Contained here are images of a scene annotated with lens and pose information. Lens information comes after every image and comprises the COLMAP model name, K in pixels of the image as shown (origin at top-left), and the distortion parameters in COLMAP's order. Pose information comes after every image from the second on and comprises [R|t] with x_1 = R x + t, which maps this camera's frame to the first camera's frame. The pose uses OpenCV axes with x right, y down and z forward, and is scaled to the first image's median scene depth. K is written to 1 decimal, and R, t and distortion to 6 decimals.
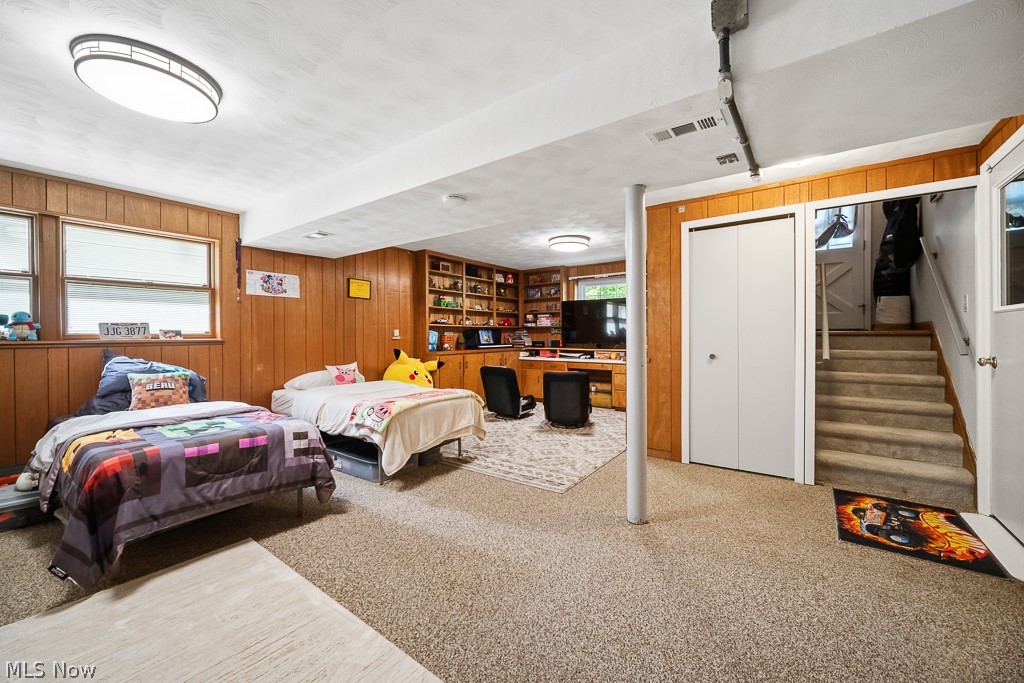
lens RADIAL K [[406.6, 0, 512.0], [0, 406.6, 341.5], [0, 0, 1]] dist [-0.001809, 0.000108]
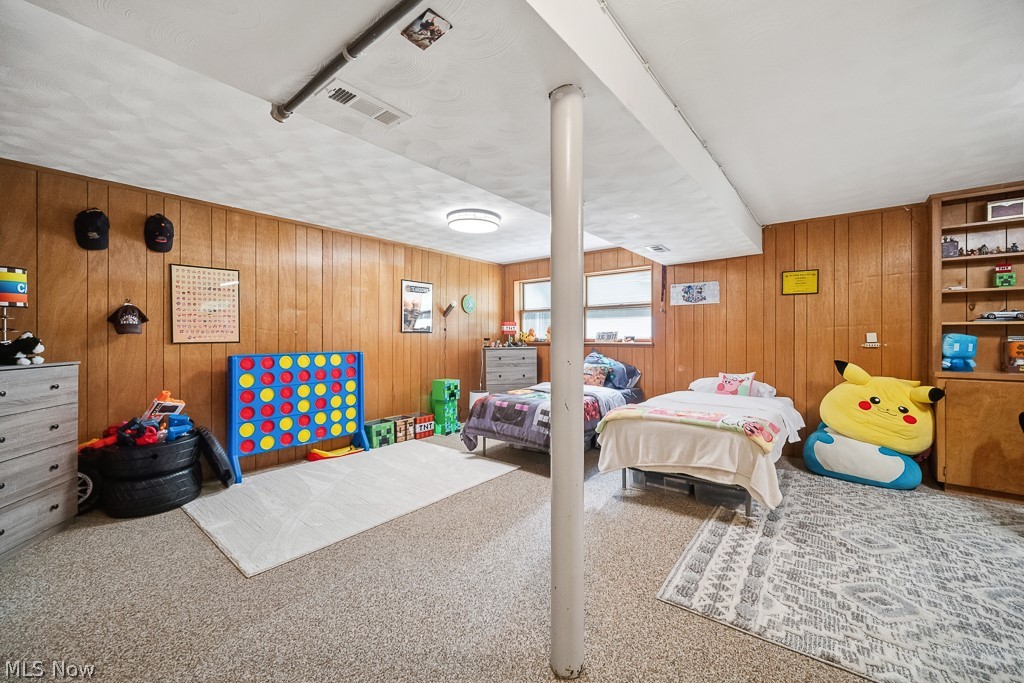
lens RADIAL K [[406.6, 0, 512.0], [0, 406.6, 341.5], [0, 0, 1]] dist [-0.001809, 0.000108]
pose [[-0.046222, 0.011447, -0.998866, 0.352279], [-0.015327, 0.999808, 0.012168, -0.011996], [0.998814, 0.015873, -0.046038, 0.374722]]
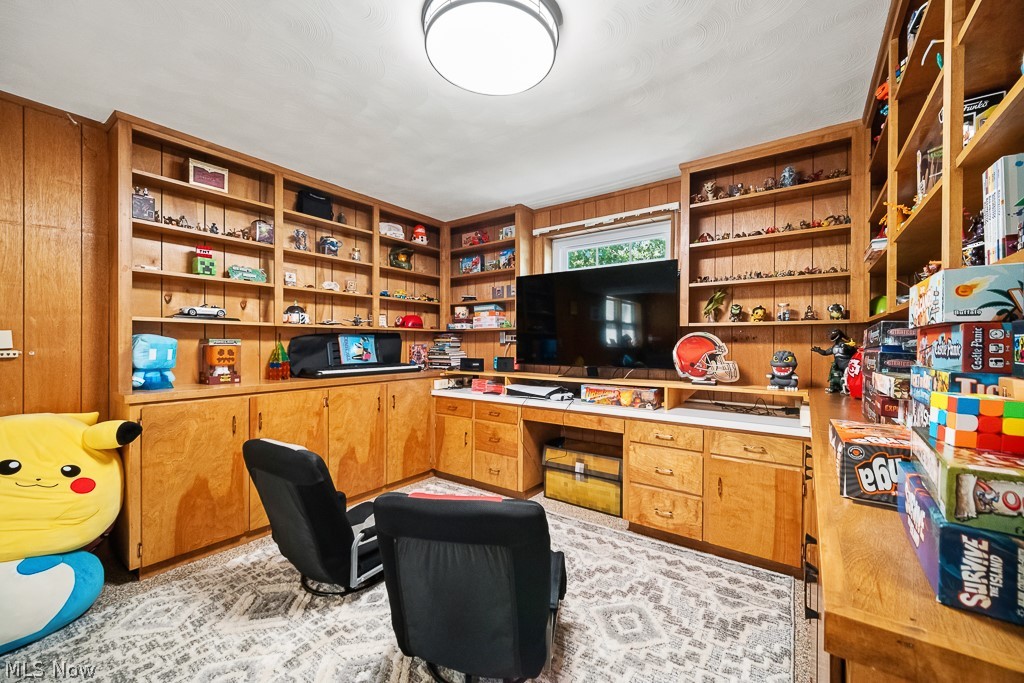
lens RADIAL K [[406.6, 0, 512.0], [0, 406.6, 341.5], [0, 0, 1]] dist [-0.001809, 0.000108]
pose [[0.999950, 0.007724, 0.006291, 0.124007], [-0.007605, 0.999796, -0.018692, -0.014054], [-0.006434, 0.018643, 0.999806, 0.559486]]
